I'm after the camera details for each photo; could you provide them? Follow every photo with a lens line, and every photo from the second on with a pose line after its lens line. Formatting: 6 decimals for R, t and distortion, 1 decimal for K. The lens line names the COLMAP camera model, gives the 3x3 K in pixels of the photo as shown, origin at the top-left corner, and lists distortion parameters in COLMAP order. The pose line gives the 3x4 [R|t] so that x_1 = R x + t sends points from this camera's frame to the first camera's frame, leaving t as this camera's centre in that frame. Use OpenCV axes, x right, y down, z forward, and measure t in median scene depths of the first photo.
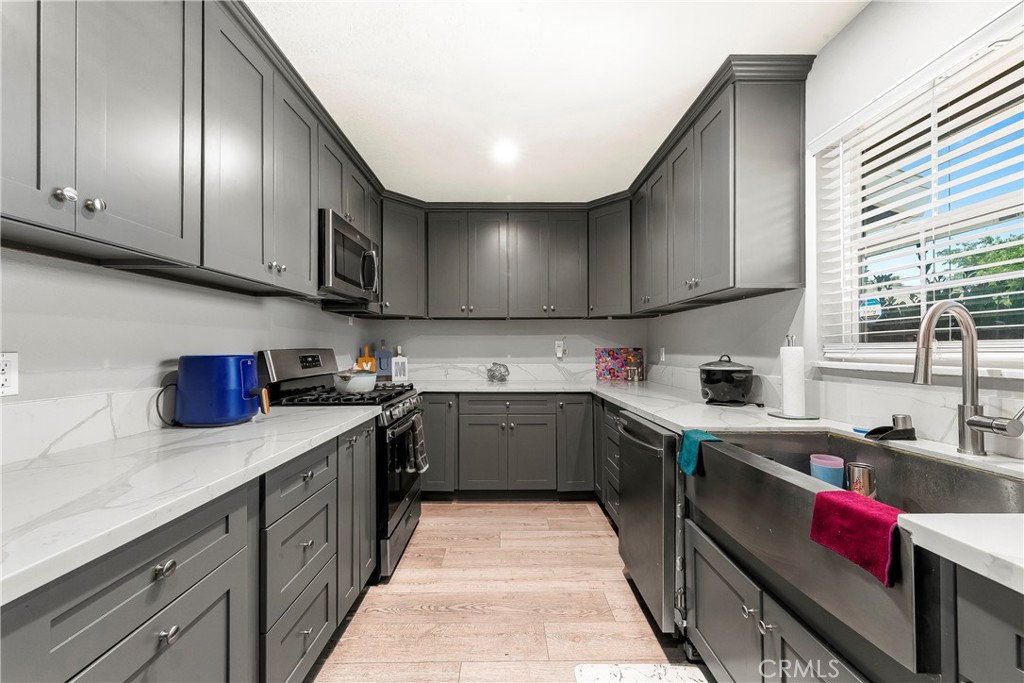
lens RADIAL K [[401.3, 0, 511.7], [0, 401.3, 345.6], [0, 0, 1]] dist [0.008125, -0.000036]
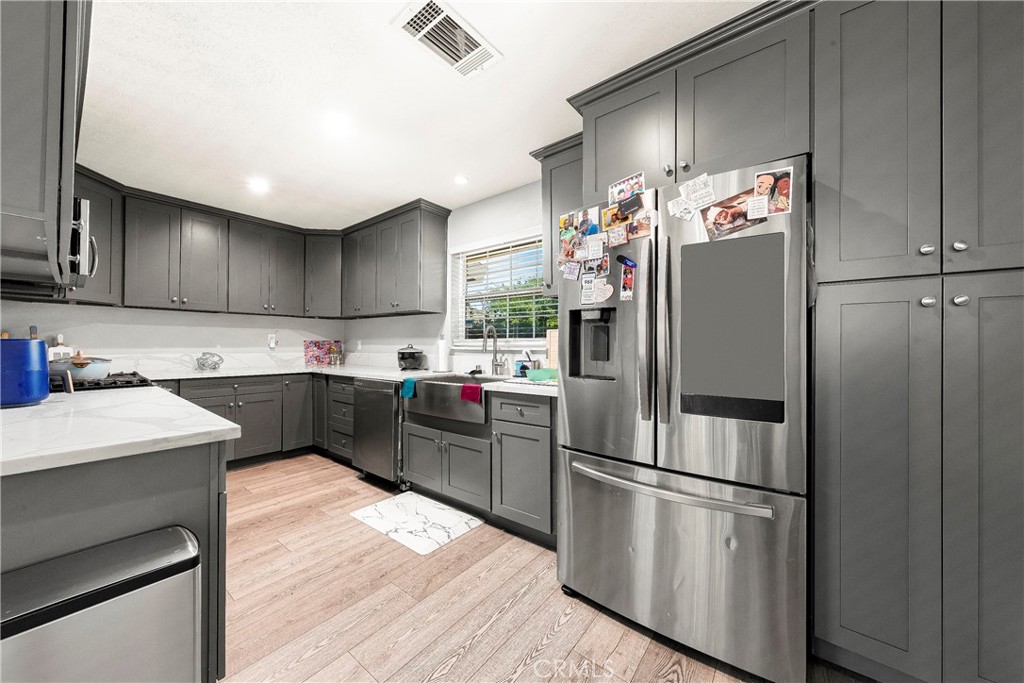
lens RADIAL K [[357.2, 0, 512.0], [0, 357.2, 341.5], [0, 0, 1]] dist [-0.000431, 0.000004]
pose [[0.630089, 0.013003, 0.776414, -0.483126], [-0.013852, 0.999889, -0.005504, 0.013401], [-0.776399, -0.007287, 0.630199, -0.436453]]
